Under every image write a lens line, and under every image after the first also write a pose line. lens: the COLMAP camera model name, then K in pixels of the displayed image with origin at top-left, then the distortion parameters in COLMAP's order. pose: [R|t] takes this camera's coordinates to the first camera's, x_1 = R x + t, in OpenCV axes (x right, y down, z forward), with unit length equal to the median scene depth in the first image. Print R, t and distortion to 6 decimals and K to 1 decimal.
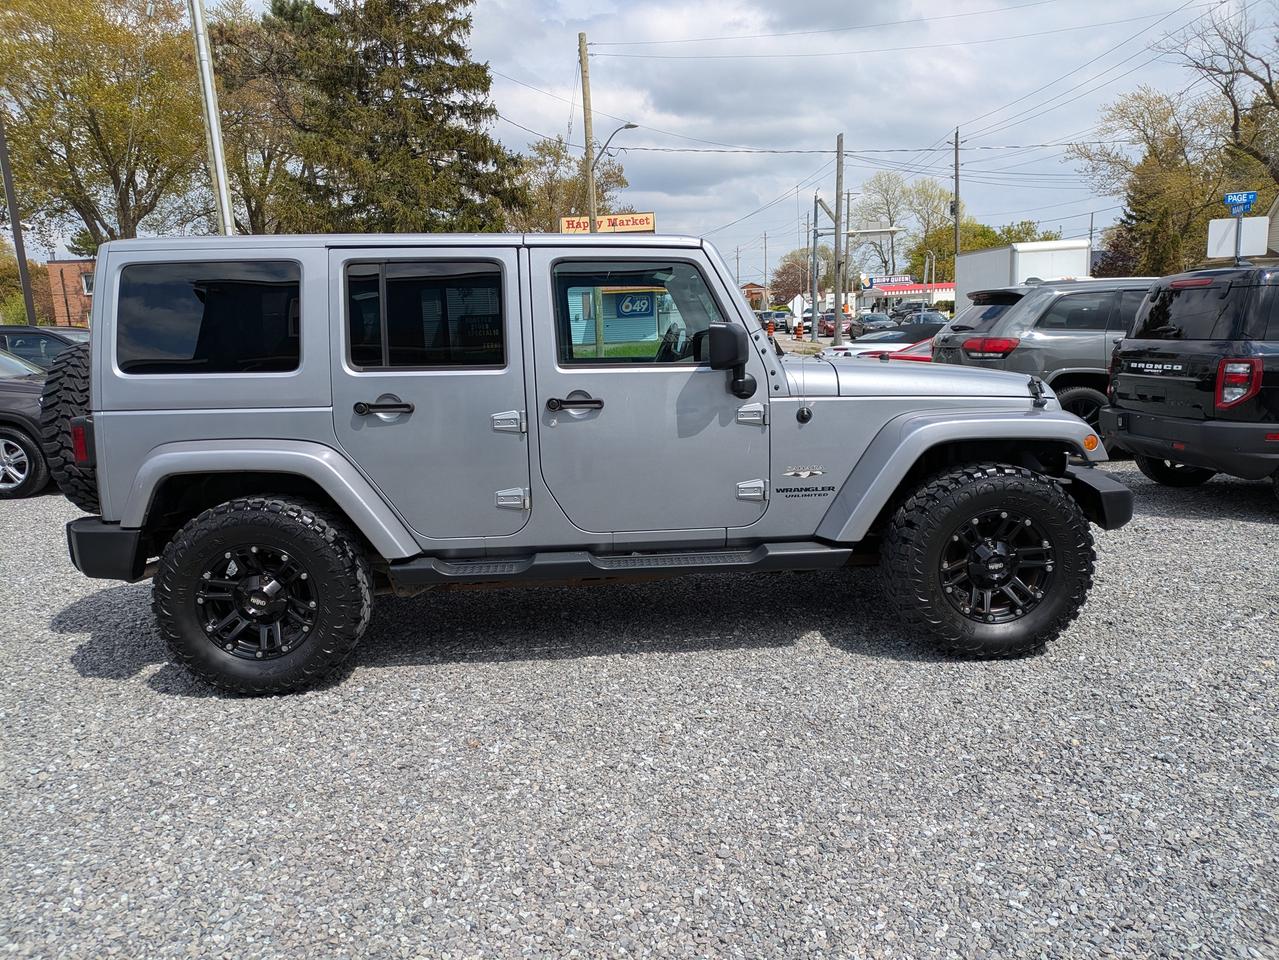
lens RADIAL K [[967.7, 0, 639.8], [0, 967.7, 477.1], [0, 0, 1]] dist [0.048172, -0.032432]
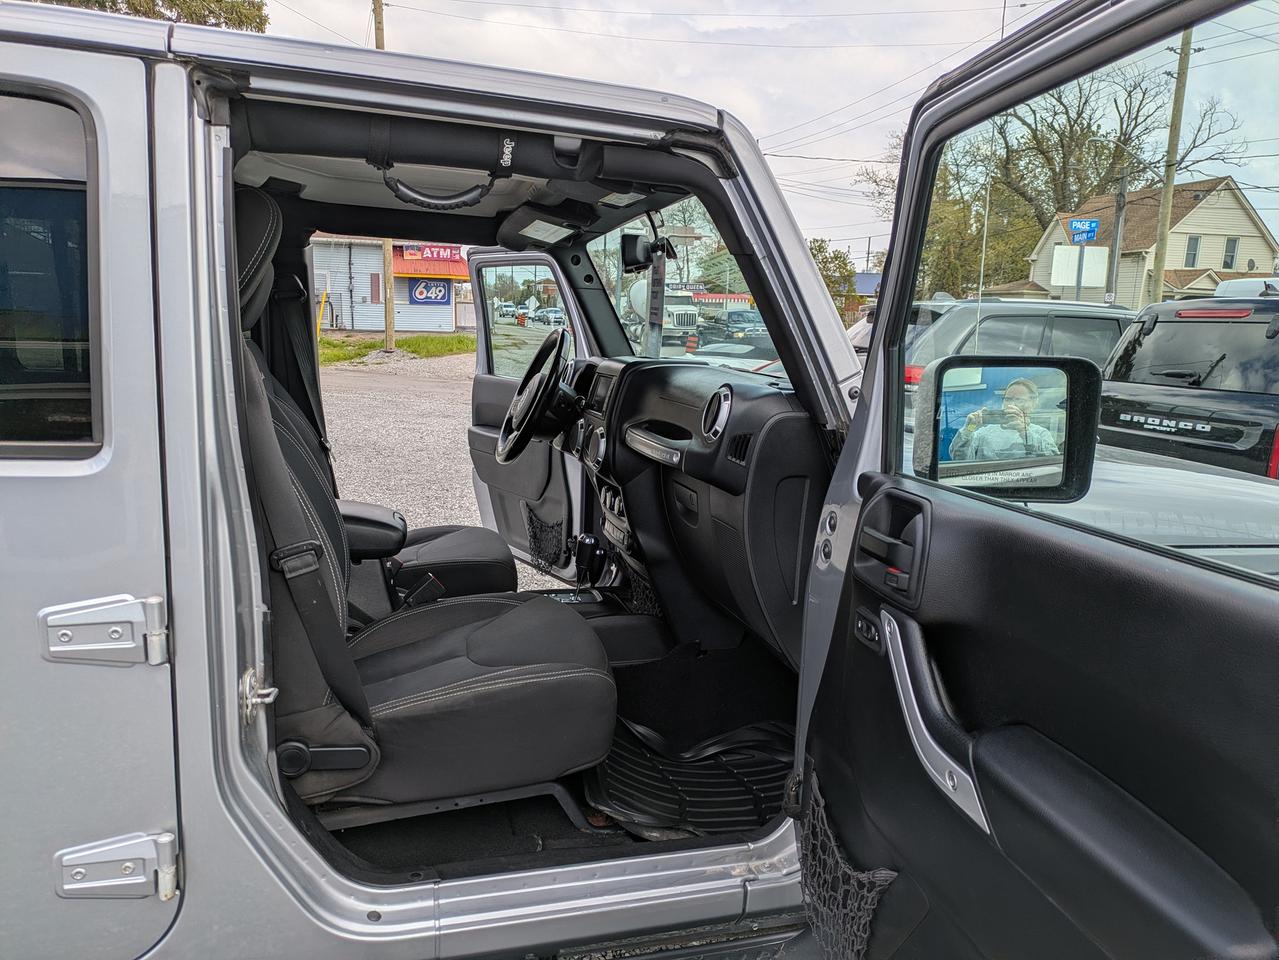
lens RADIAL K [[967.7, 0, 639.8], [0, 967.7, 477.1], [0, 0, 1]] dist [0.048172, -0.032432]
pose [[0.976306, 0.029532, 0.214368, -0.033762], [-0.030598, 0.999530, 0.001652, -0.098895], [-0.214218, -0.008172, 0.976752, 0.586412]]
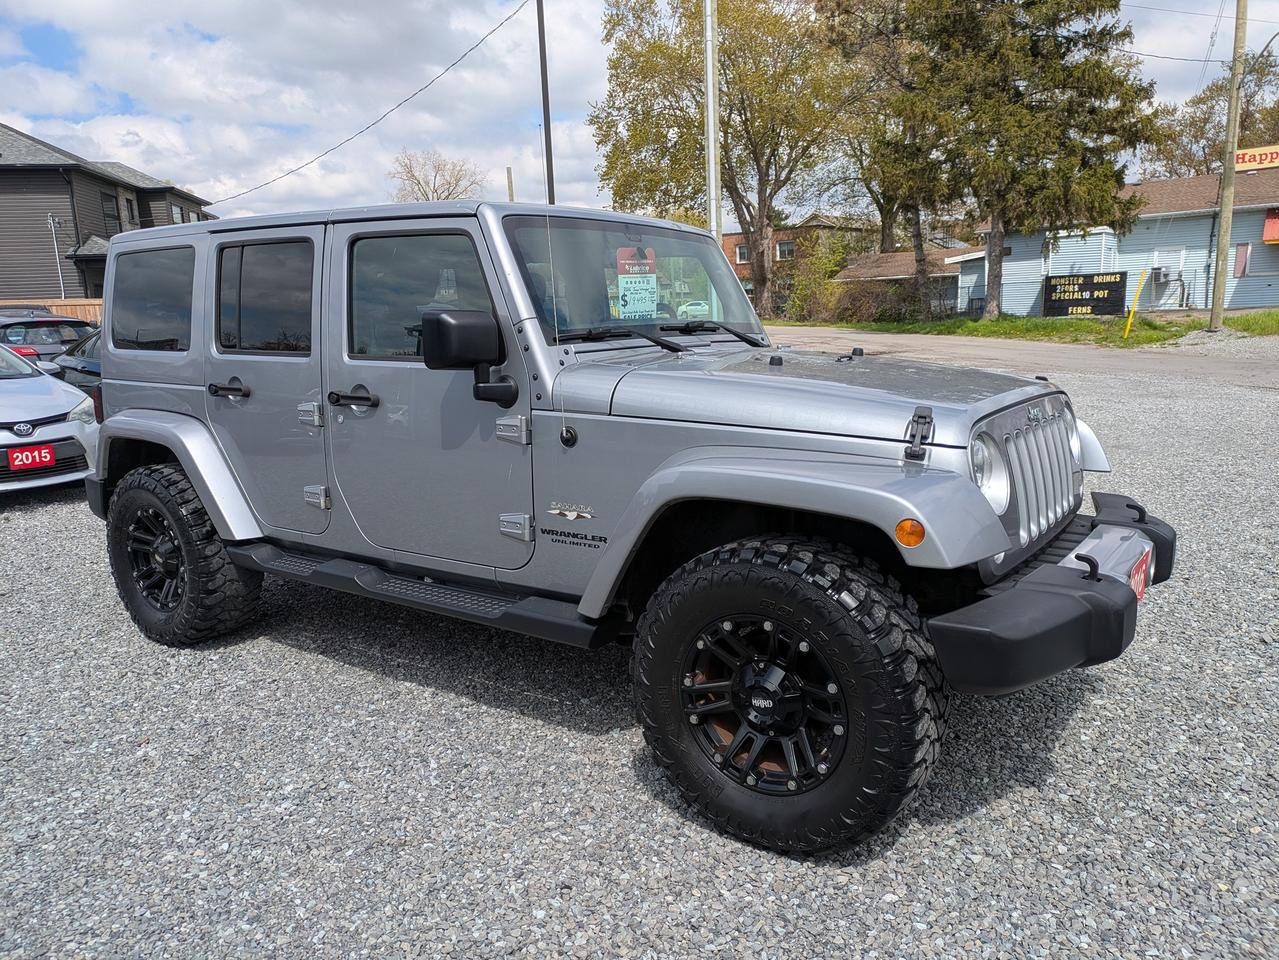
lens RADIAL K [[967.7, 0, 639.8], [0, 967.7, 477.1], [0, 0, 1]] dist [0.048172, -0.032432]
pose [[0.770550, 0.119739, -0.626032, 0.620154], [-0.095455, 0.992797, 0.072398, -0.083722], [0.630191, 0.003972, 0.776430, 0.418970]]
